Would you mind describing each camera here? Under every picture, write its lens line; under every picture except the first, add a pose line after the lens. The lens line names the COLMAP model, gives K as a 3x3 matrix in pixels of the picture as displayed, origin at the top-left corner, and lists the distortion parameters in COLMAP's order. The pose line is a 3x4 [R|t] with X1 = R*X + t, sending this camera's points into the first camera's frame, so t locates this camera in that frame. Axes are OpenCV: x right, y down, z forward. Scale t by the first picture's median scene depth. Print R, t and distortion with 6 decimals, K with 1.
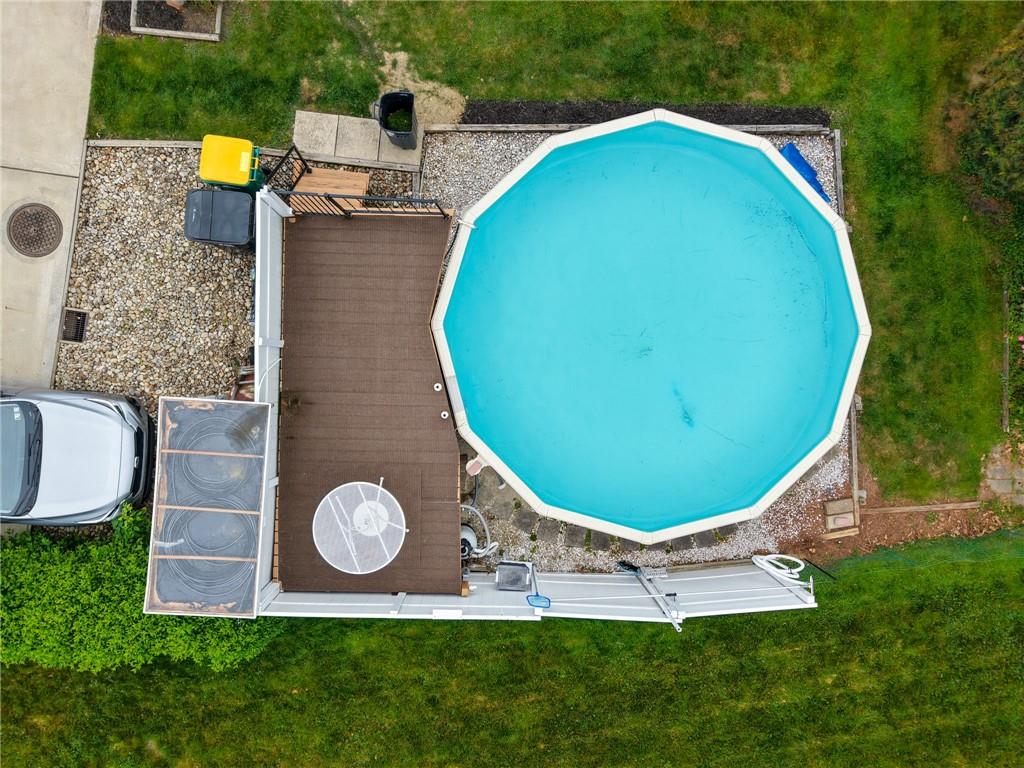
lens RADIAL K [[723.3, 0, 513.4], [0, 723.3, 389.7], [0, 0, 1]] dist [0.024840, -0.027059]
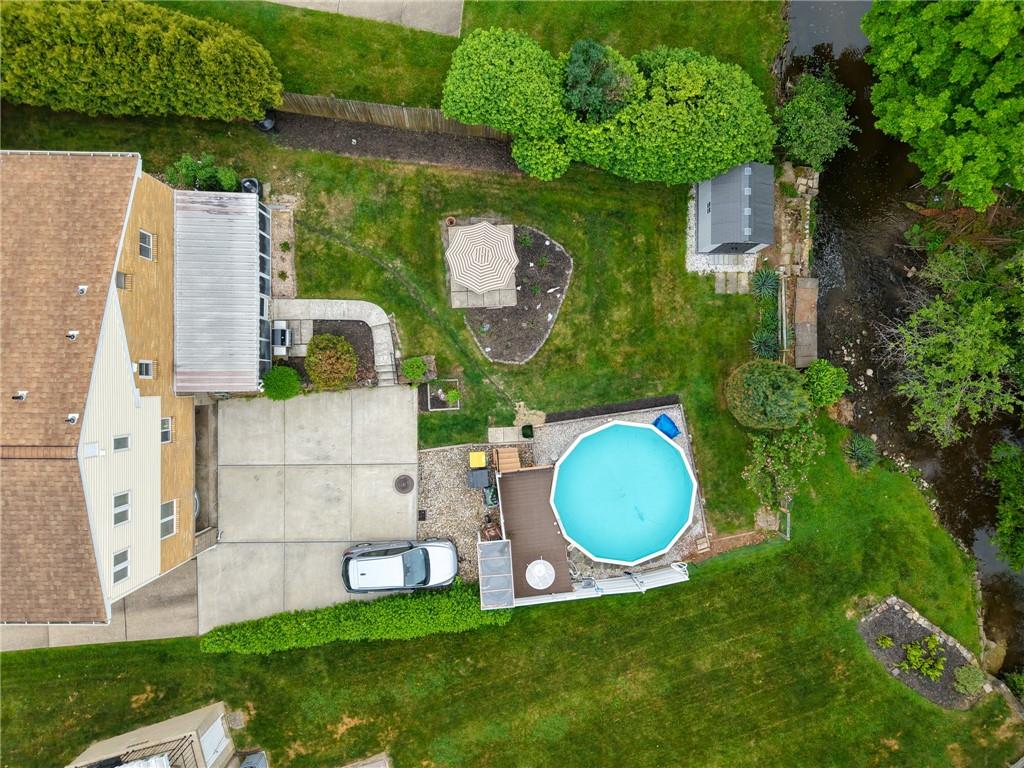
lens RADIAL K [[723.3, 0, 510.5], [0, 723.3, 376.9], [0, 0, 1]] dist [0.024840, -0.027059]
pose [[0.990723, -0.135844, -0.003809, -0.173544], [0.135792, 0.990670, -0.011519, -0.533650], [0.005338, 0.010895, 0.999926, -1.796492]]
